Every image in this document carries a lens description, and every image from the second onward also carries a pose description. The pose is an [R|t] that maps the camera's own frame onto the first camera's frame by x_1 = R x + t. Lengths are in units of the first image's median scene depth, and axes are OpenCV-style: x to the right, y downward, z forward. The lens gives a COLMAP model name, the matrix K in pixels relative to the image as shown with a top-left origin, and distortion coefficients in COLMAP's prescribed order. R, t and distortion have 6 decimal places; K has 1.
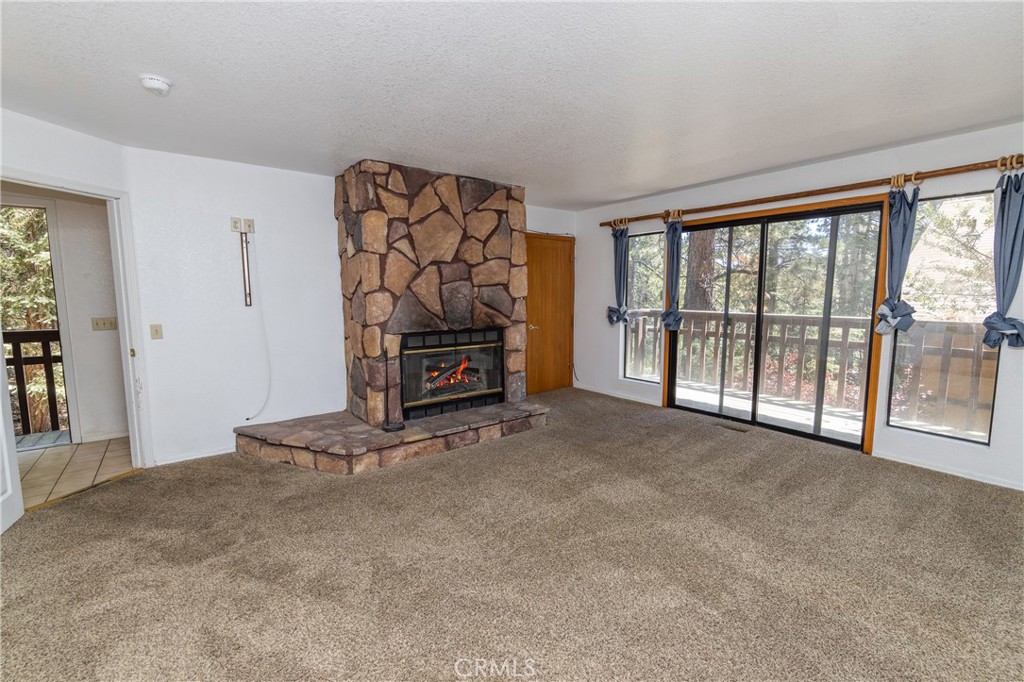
lens RADIAL K [[440.6, 0, 517.1], [0, 440.6, 339.3], [0, 0, 1]] dist [0.001304, -0.000378]
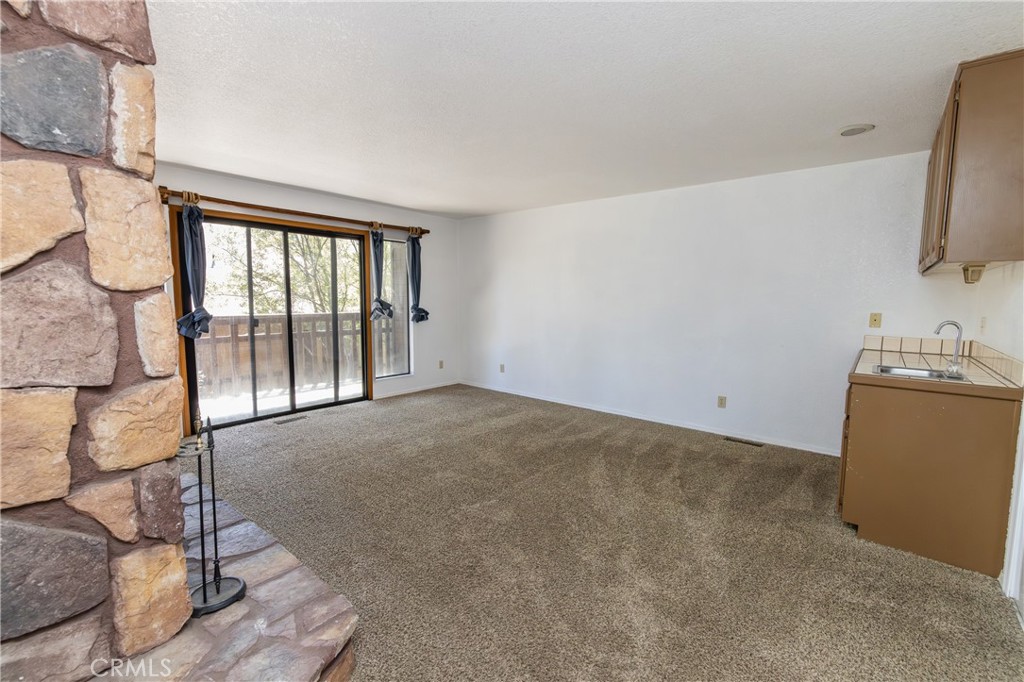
lens RADIAL K [[440.6, 0, 517.1], [0, 440.6, 339.3], [0, 0, 1]] dist [0.001304, -0.000378]
pose [[-0.225955, -0.089391, 0.970028, -0.709228], [0.102450, 0.988078, 0.114918, -0.064484], [-0.968735, 0.125346, -0.214103, 0.733456]]
